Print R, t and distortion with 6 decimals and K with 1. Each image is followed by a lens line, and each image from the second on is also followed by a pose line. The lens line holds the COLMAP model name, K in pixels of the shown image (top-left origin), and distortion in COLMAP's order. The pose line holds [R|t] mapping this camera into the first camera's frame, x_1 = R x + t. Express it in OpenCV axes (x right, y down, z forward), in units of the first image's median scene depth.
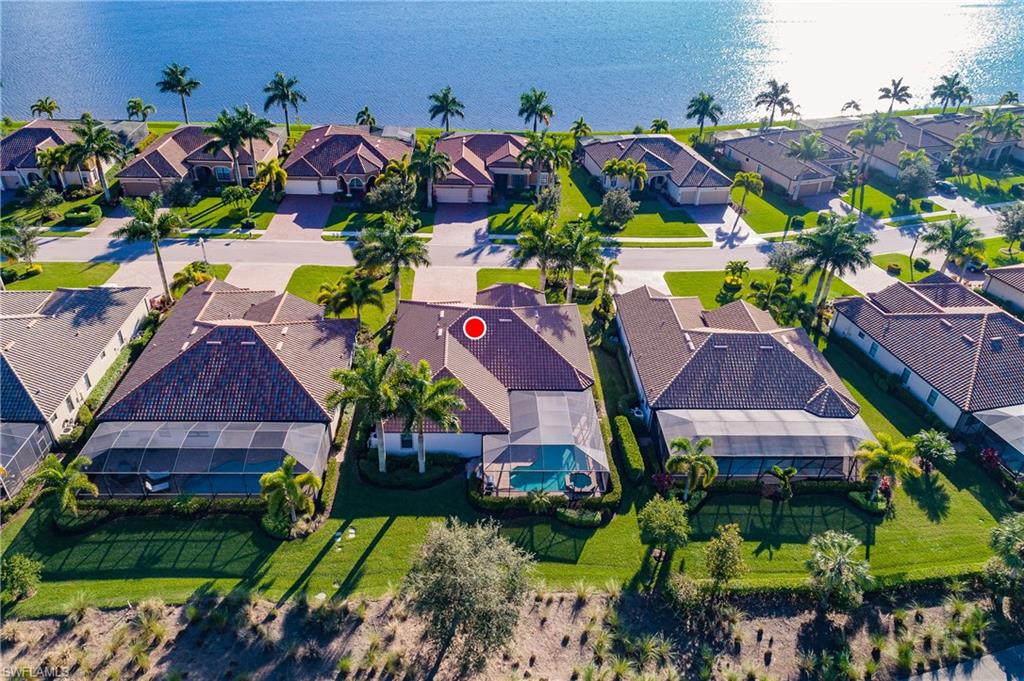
lens RADIAL K [[695.3, 0, 512.0], [0, 695.3, 340.5], [0, 0, 1]] dist [-0.004781, 0.008056]
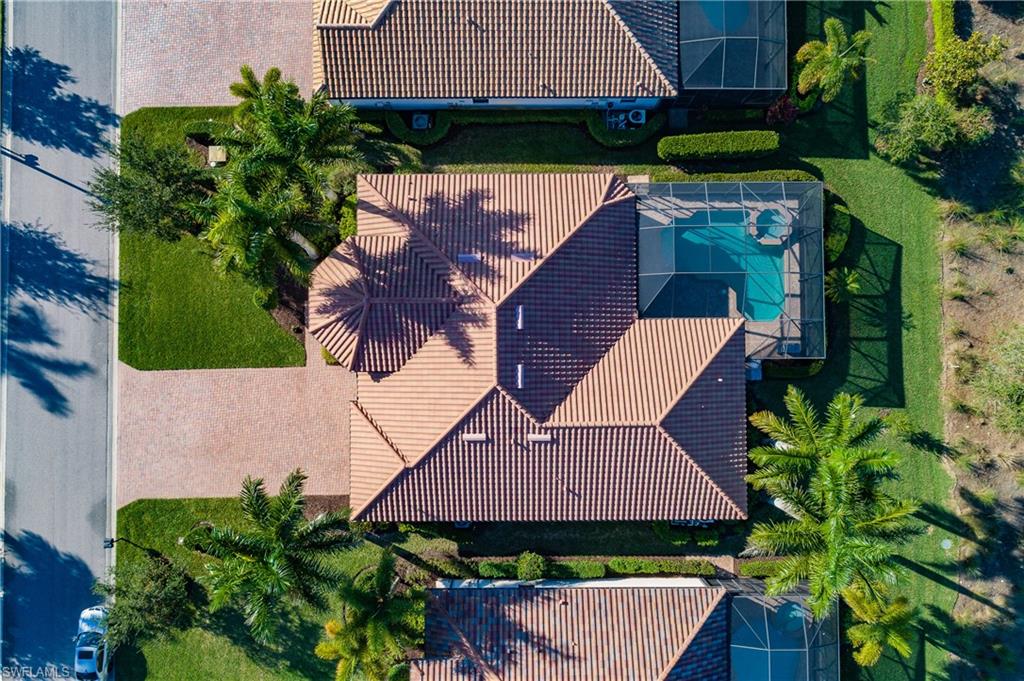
lens RADIAL K [[695.3, 0, 512.0], [0, 695.3, 340.5], [0, 0, 1]] dist [-0.004781, 0.008056]
pose [[0.038551, -0.999253, -0.002861, -0.033740], [0.538292, 0.018355, 0.842559, -0.613900], [-0.841876, -0.034021, 0.538597, 0.919290]]
